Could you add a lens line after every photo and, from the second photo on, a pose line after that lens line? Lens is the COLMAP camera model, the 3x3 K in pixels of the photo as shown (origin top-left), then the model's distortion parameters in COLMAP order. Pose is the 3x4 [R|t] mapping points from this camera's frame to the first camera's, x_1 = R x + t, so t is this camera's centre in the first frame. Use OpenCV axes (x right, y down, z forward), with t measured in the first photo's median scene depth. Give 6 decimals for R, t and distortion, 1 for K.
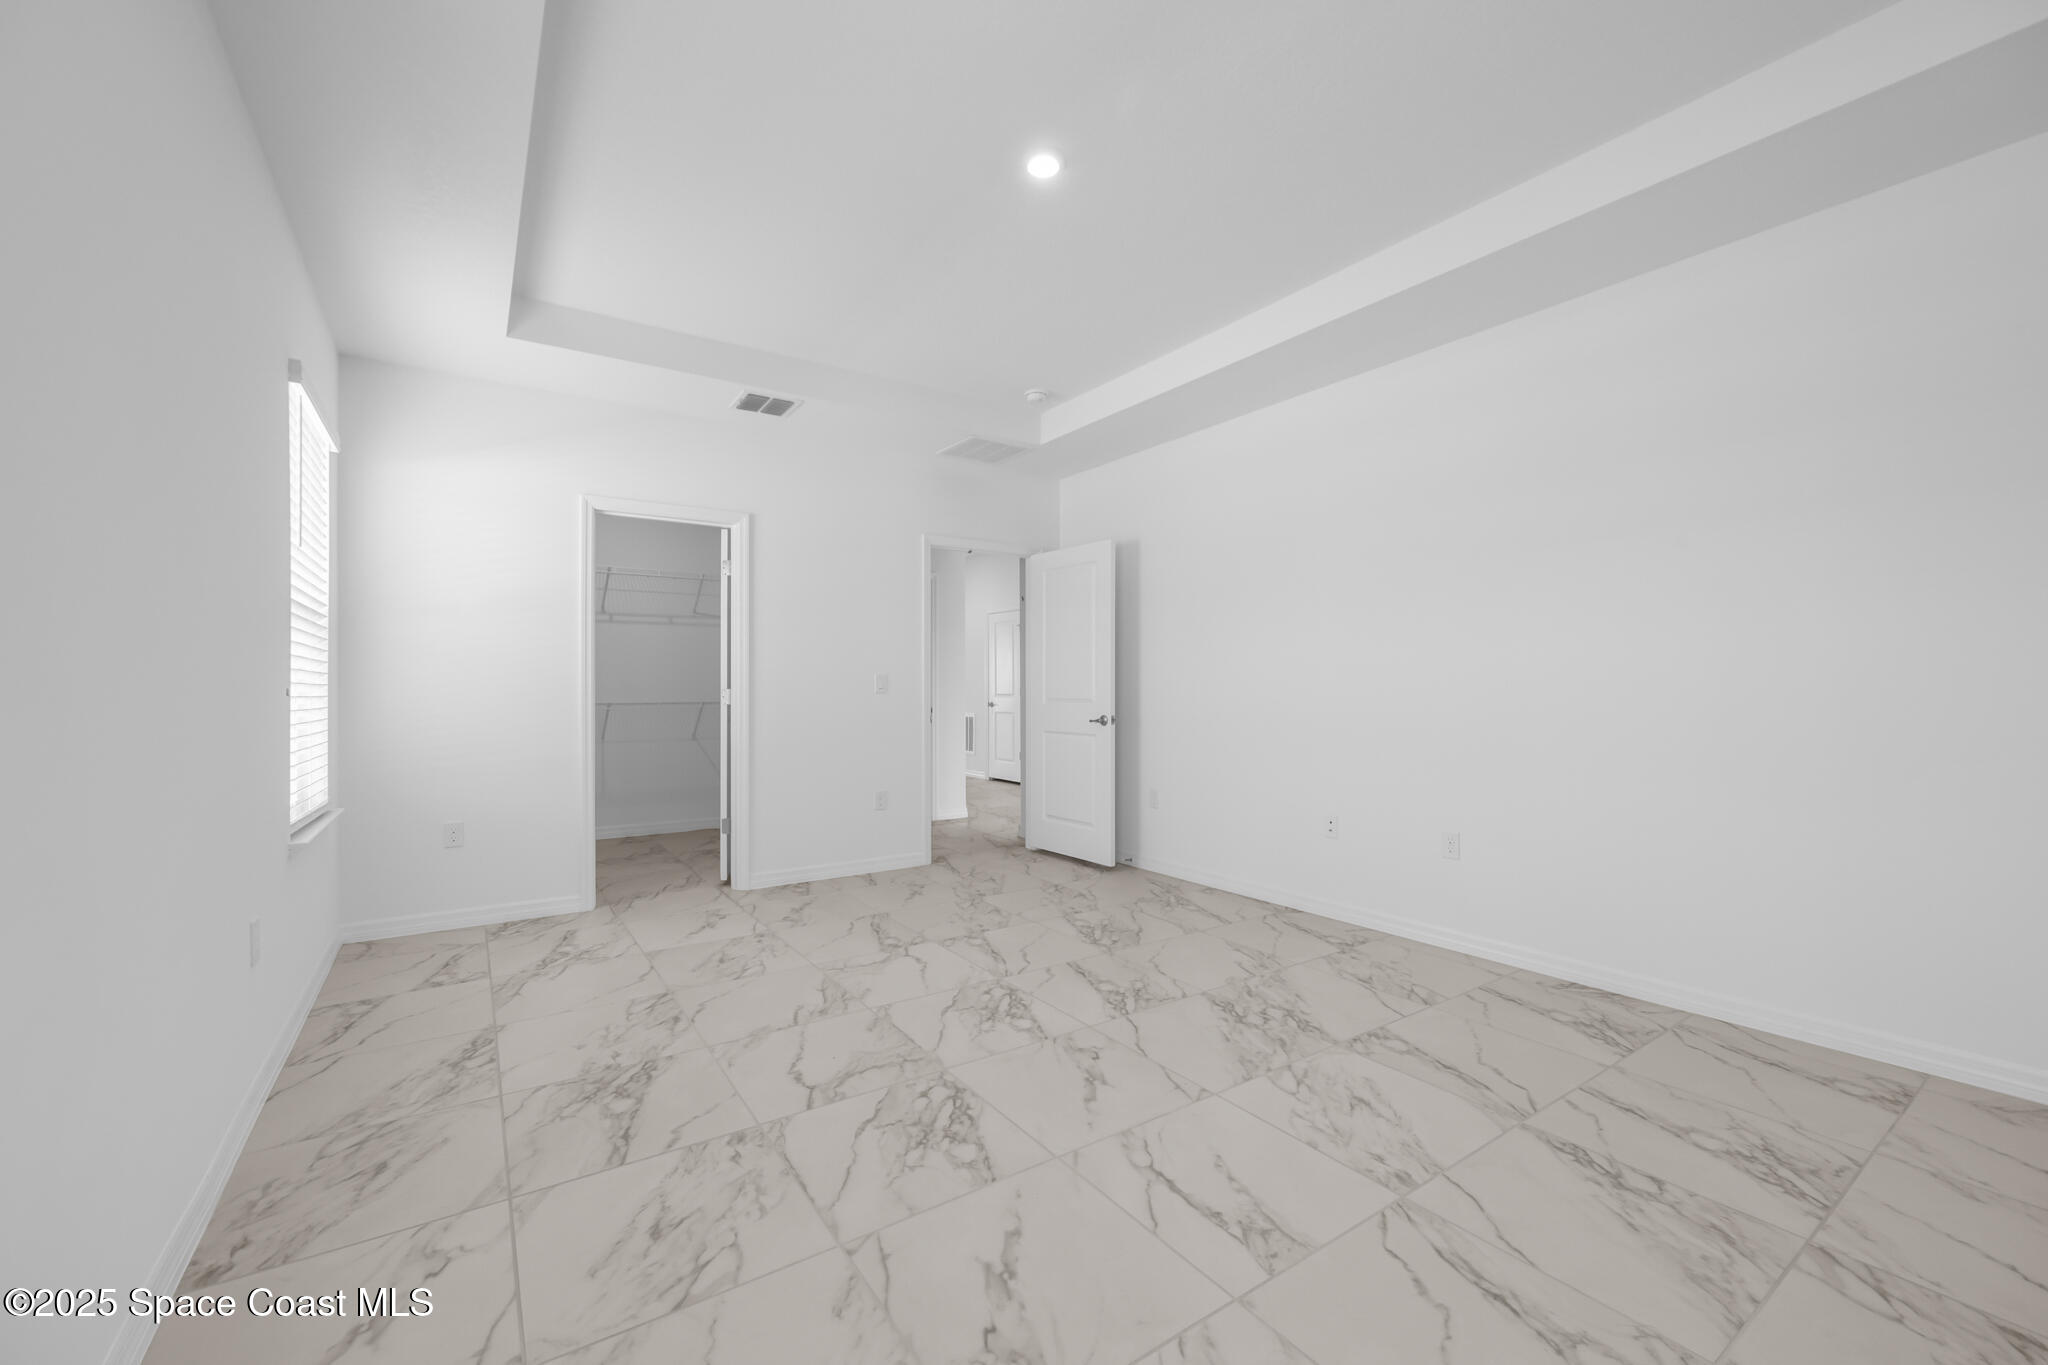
lens RADIAL K [[826.3, 0, 1032.5], [0, 826.3, 683.5], [0, 0, 1]] dist [-0.002203, -0.000318]
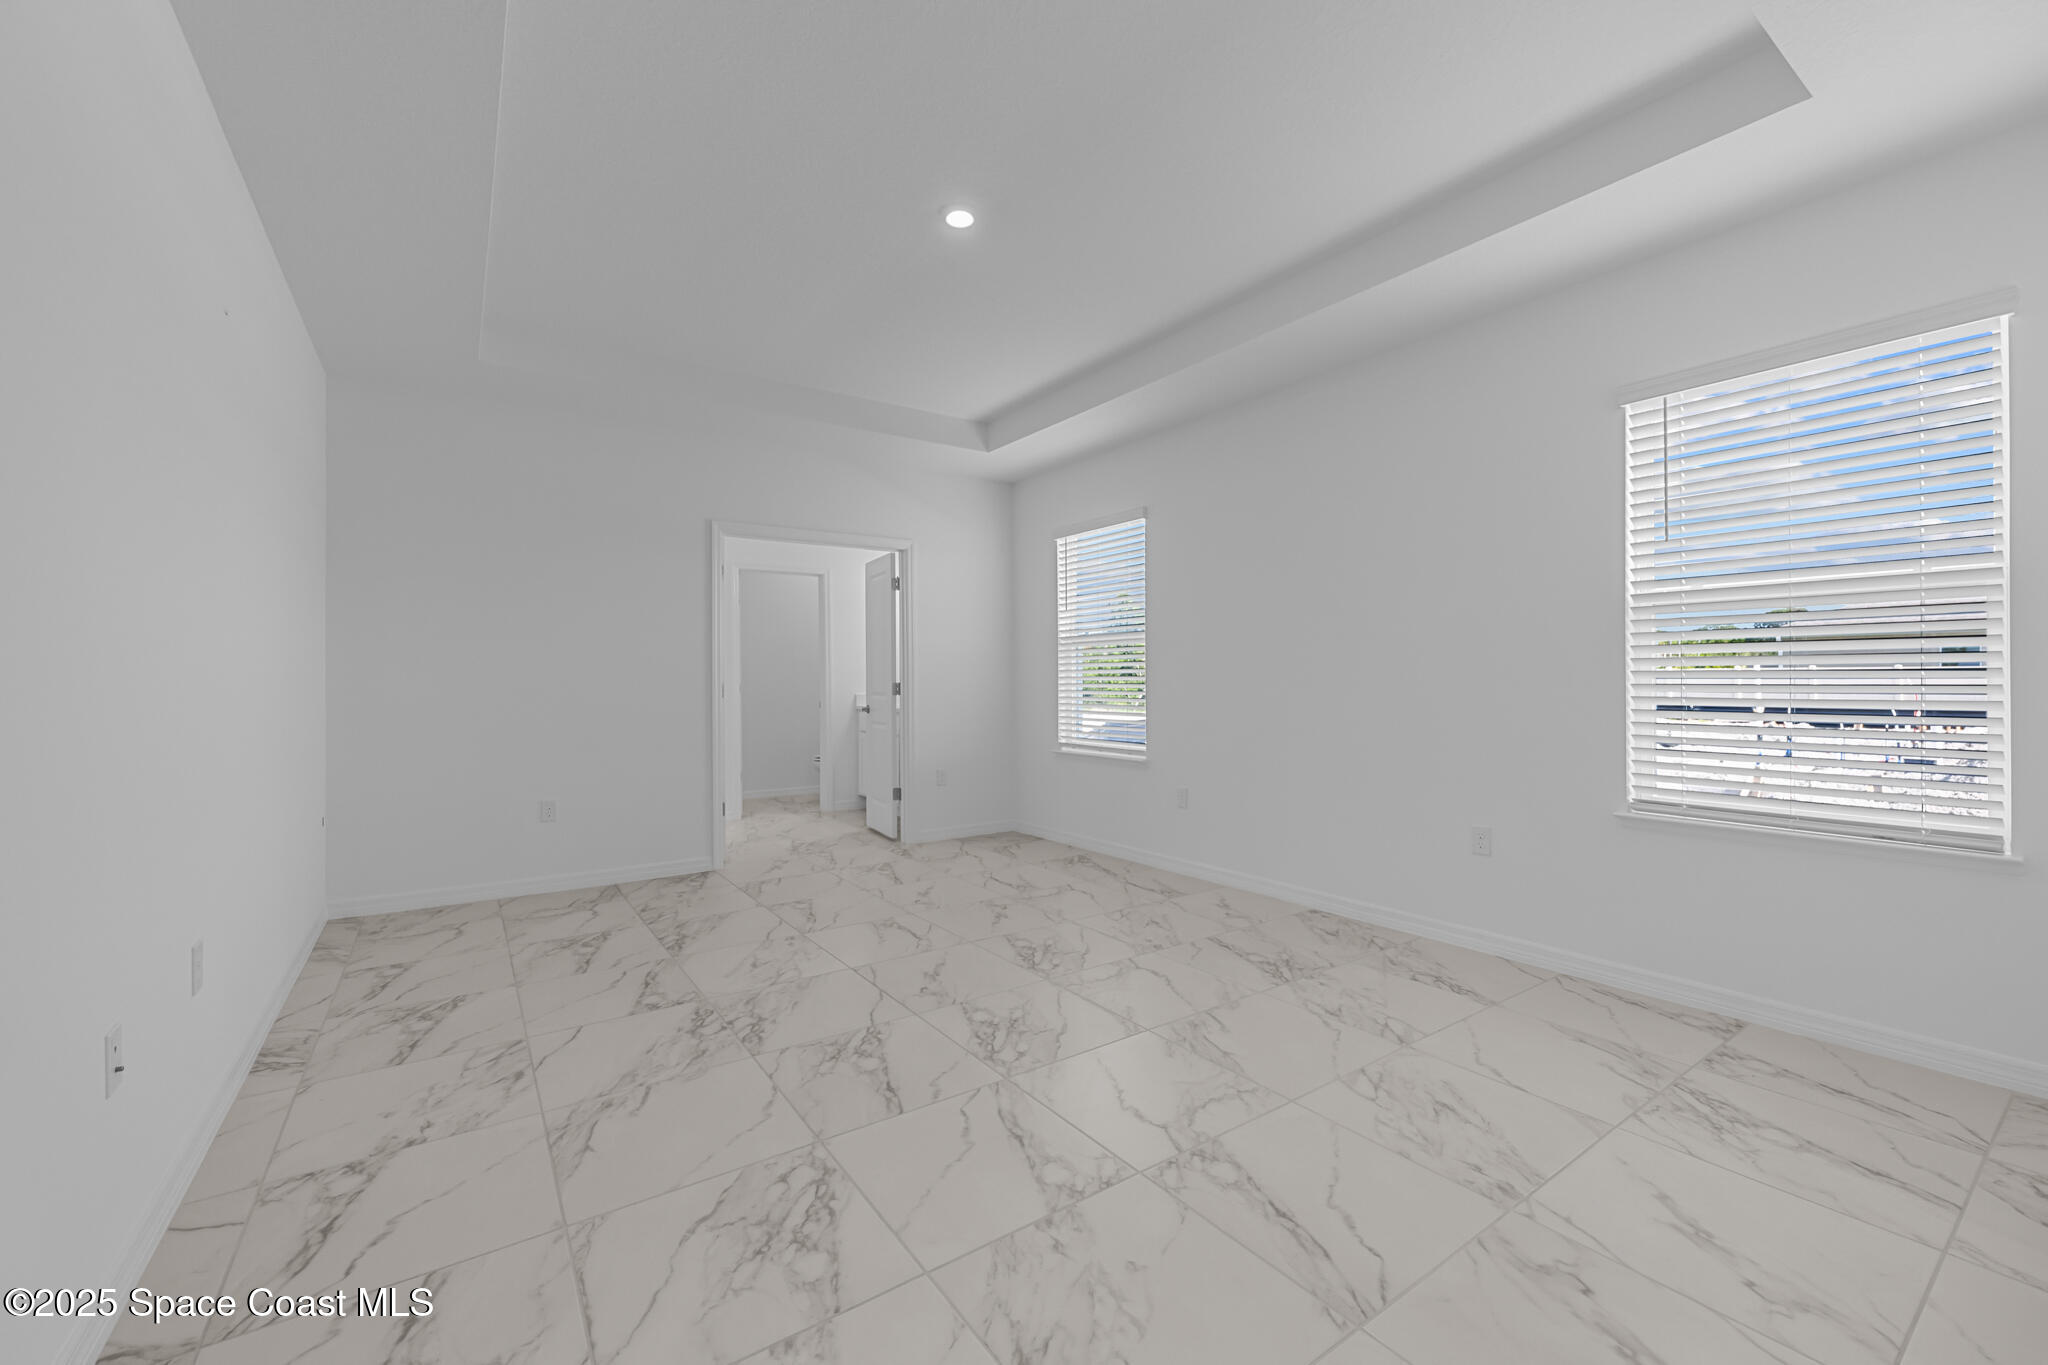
lens RADIAL K [[826.3, 0, 1024.4], [0, 826.3, 687.7], [0, 0, 1]] dist [-0.002203, -0.000318]
pose [[-0.999978, 0.006168, 0.002517, -0.069979], [0.006173, 0.999979, 0.001912, 0.013183], [-0.002506, 0.001928, -0.999995, 2.041140]]
